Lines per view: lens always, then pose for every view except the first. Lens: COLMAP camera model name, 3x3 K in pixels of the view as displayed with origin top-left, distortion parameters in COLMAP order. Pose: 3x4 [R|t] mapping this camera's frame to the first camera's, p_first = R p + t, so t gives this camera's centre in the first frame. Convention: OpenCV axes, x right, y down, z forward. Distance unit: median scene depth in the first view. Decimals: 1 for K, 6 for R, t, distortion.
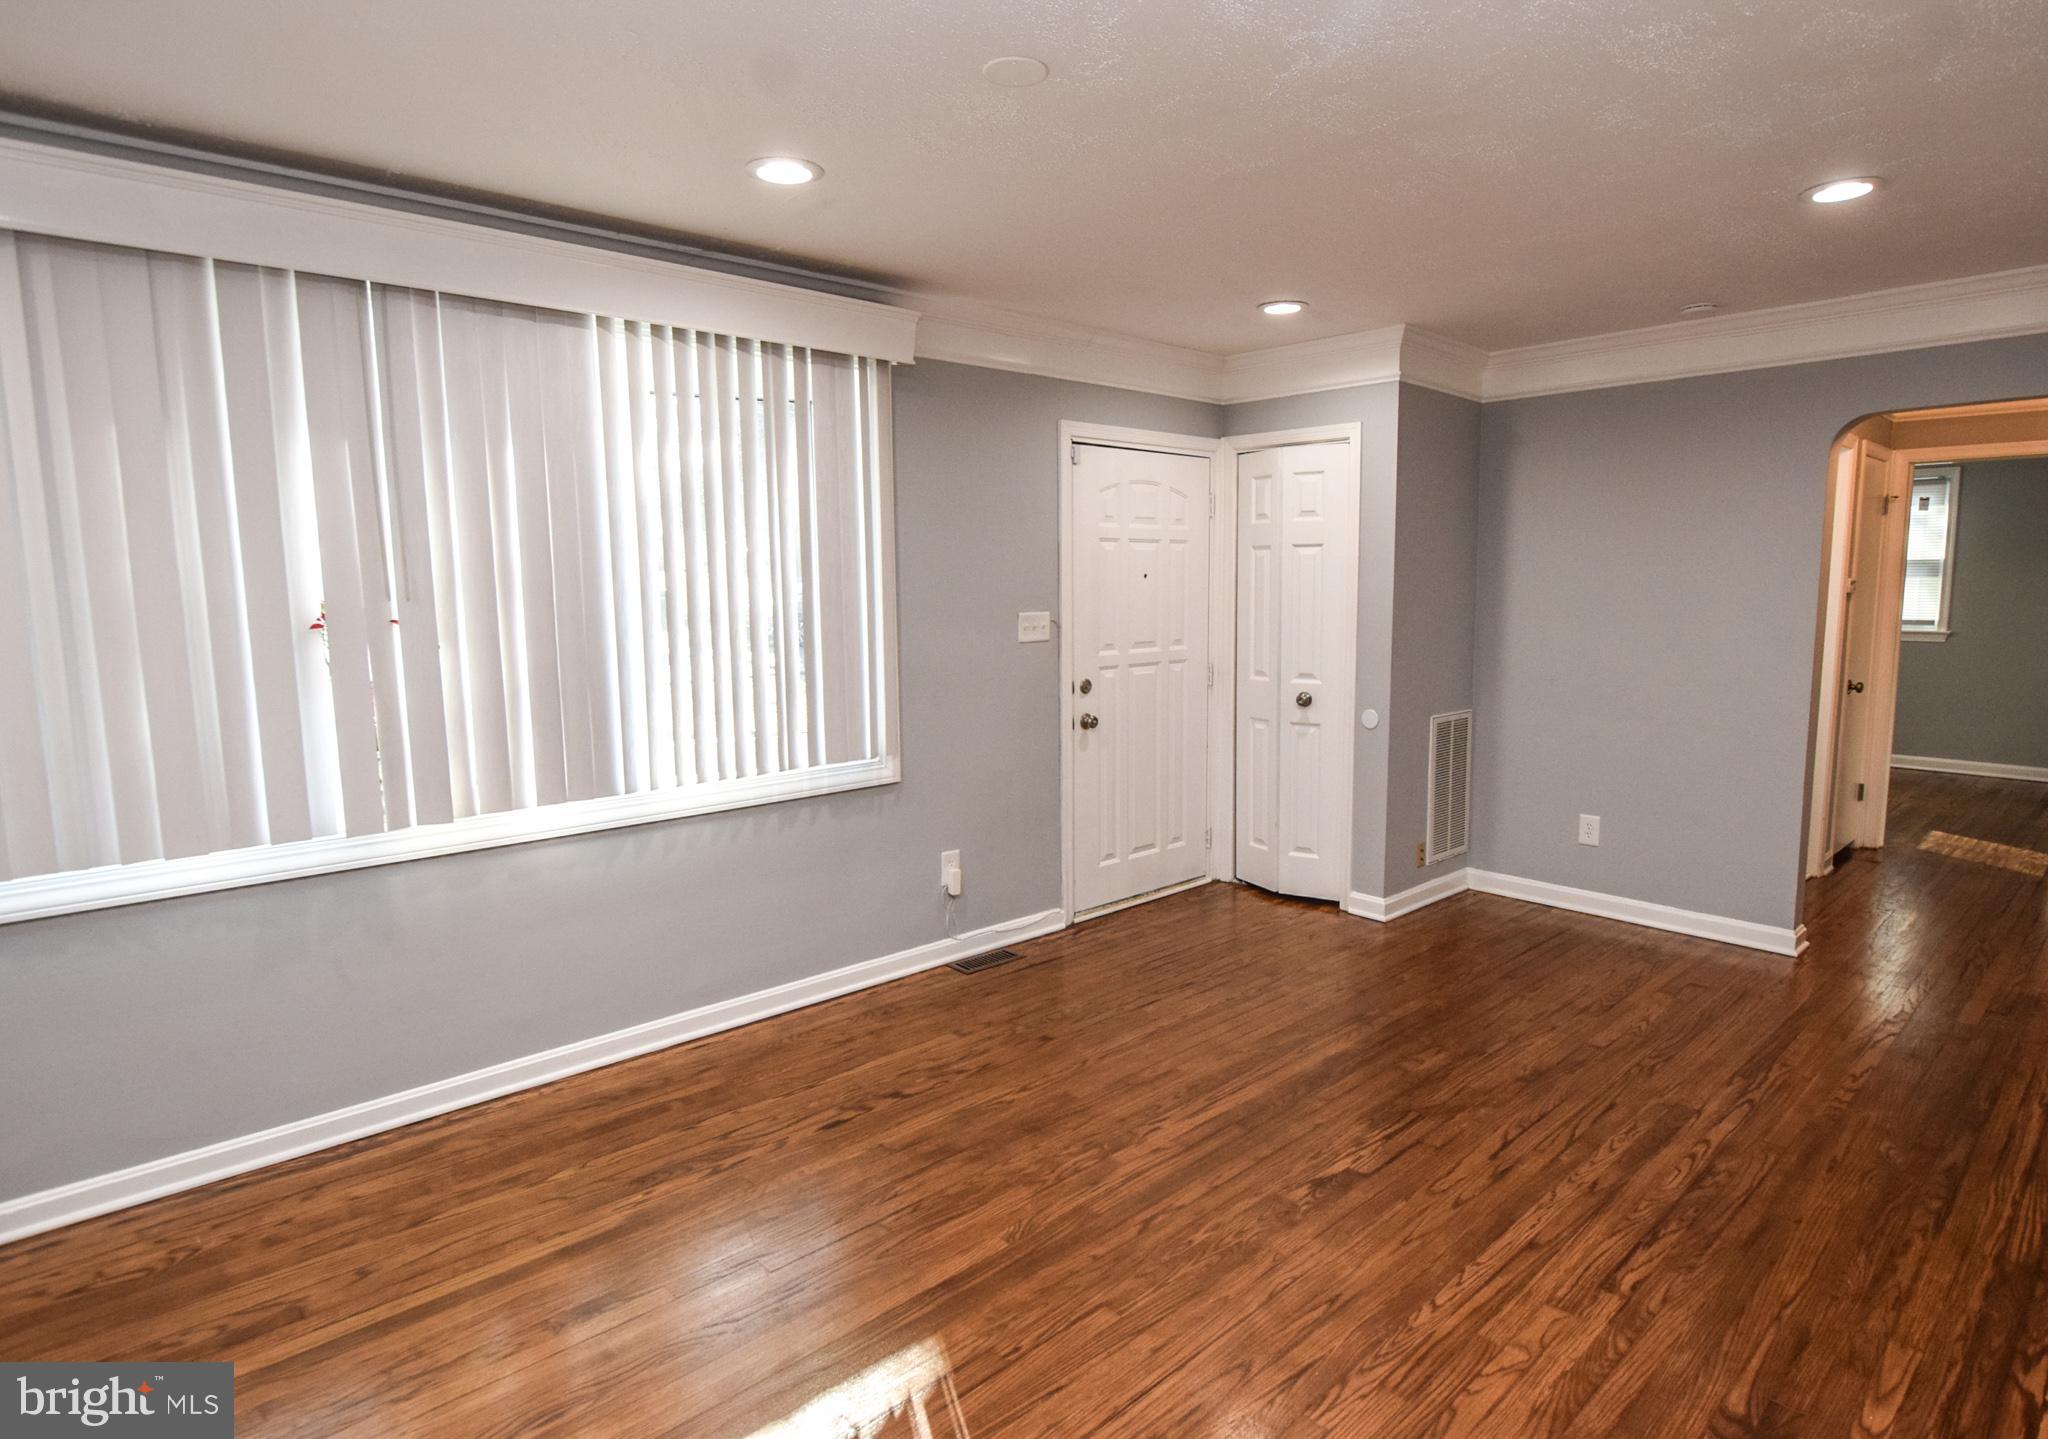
lens RADIAL K [[1106.2, 0, 1067.4], [0, 1106.2, 712.2], [0, 0, 1]] dist [-0.024955, 0.003454]
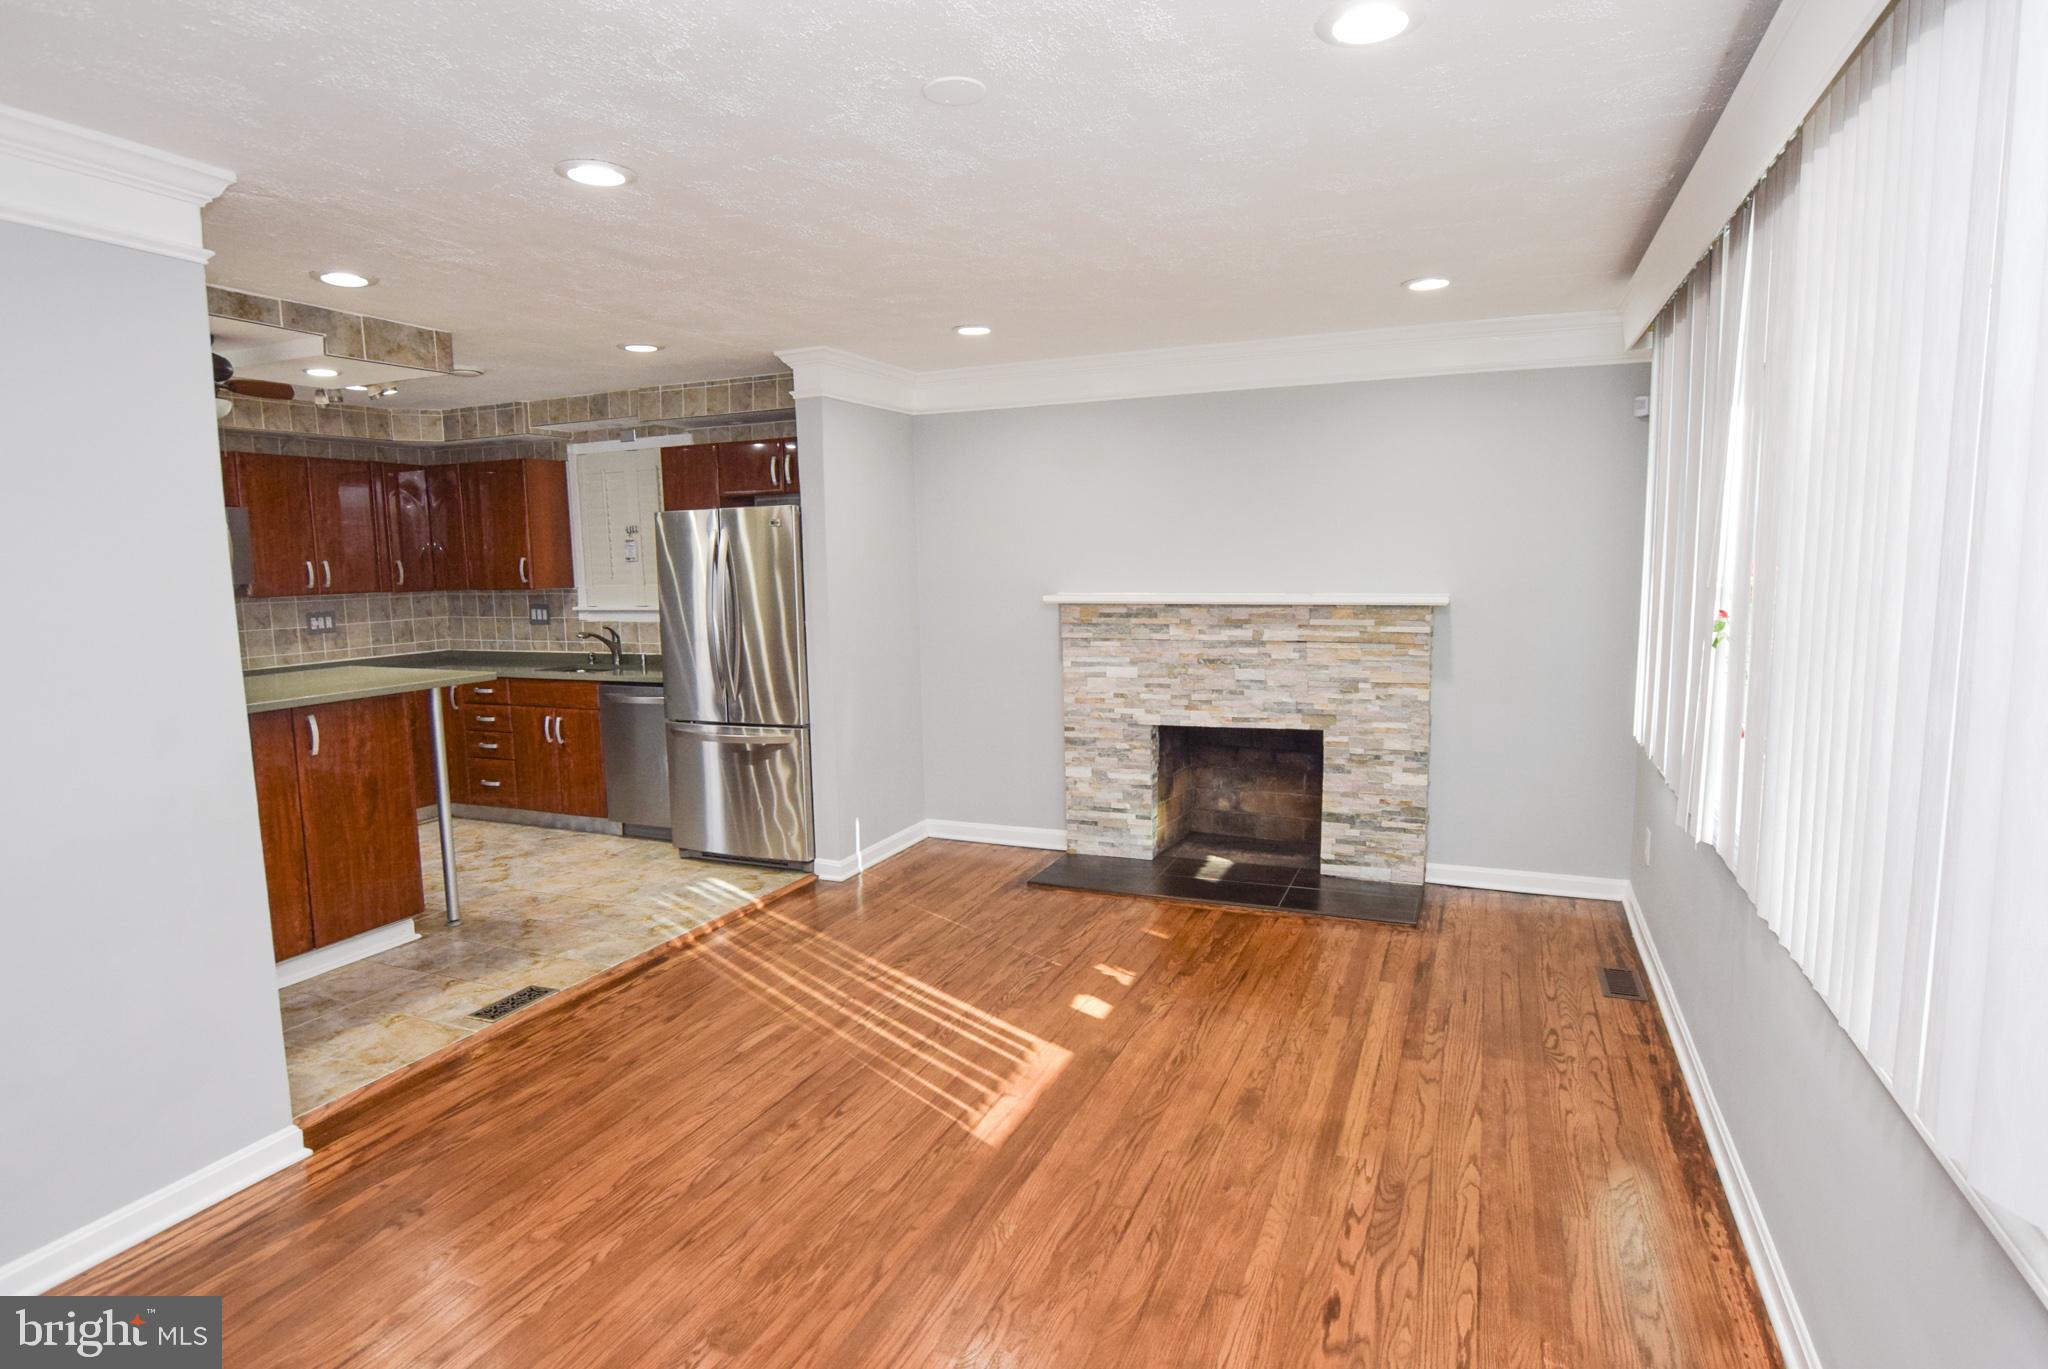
lens RADIAL K [[1093.5, 0, 1015.8], [0, 1093.5, 683.8], [0, 0, 1]] dist [-0.033576, 0.011032]
pose [[-0.918290, 0.074935, -0.388753, 0.214045], [-0.021058, 0.971290, 0.236964, -0.186186], [0.395349, 0.225788, -0.890348, 1.320086]]
